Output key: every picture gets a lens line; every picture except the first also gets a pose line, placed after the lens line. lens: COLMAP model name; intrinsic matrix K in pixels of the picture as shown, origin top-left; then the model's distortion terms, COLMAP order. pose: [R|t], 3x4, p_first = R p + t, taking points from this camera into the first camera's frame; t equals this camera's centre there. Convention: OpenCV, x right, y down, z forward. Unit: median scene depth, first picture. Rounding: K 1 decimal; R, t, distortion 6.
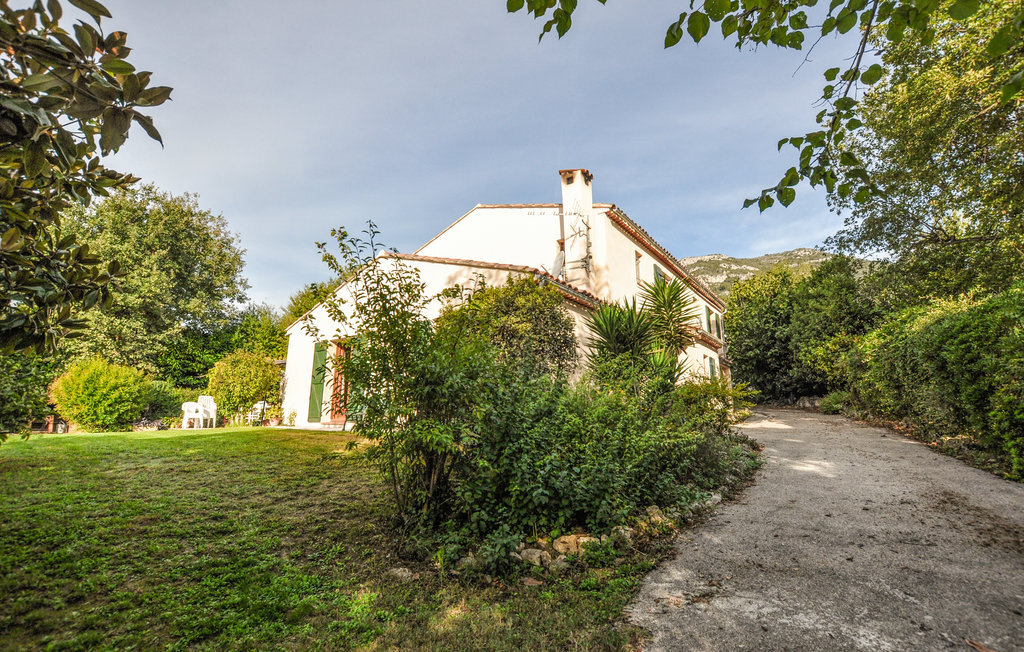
lens RADIAL K [[461.0, 0, 510.6], [0, 461.0, 326.7], [0, 0, 1]] dist [-0.024929, 0.004232]
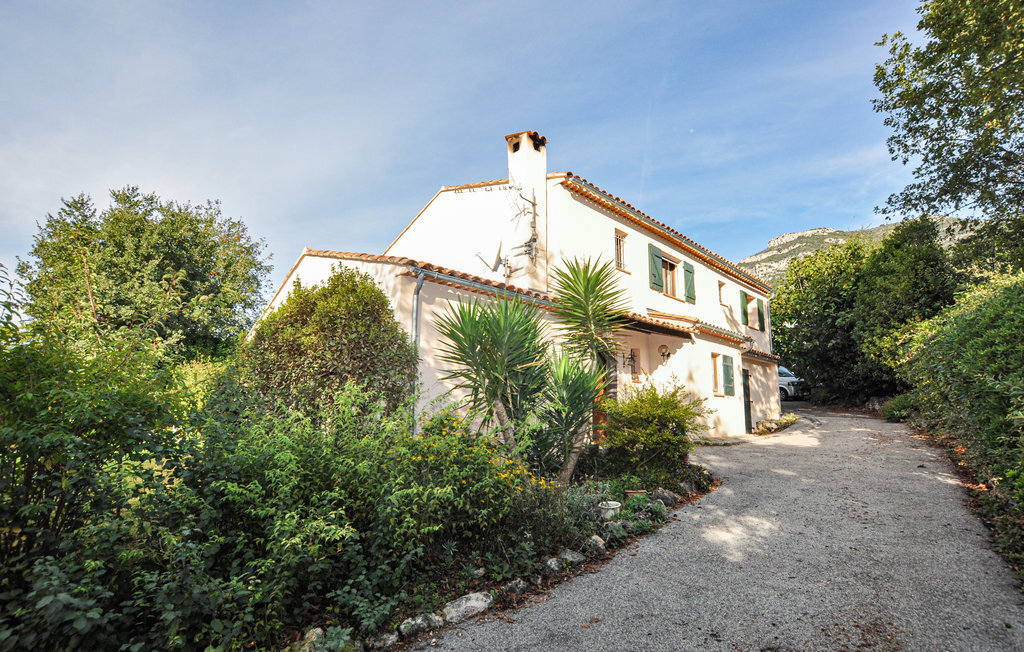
lens RADIAL K [[461.0, 0, 541.7], [0, 461.0, 345.8], [0, 0, 1]] dist [-0.024929, 0.004232]
pose [[0.987684, -0.026582, -0.154187, 0.220255], [0.036095, 0.997592, 0.059230, -0.009210], [0.152241, -0.064066, 0.986265, 0.135275]]
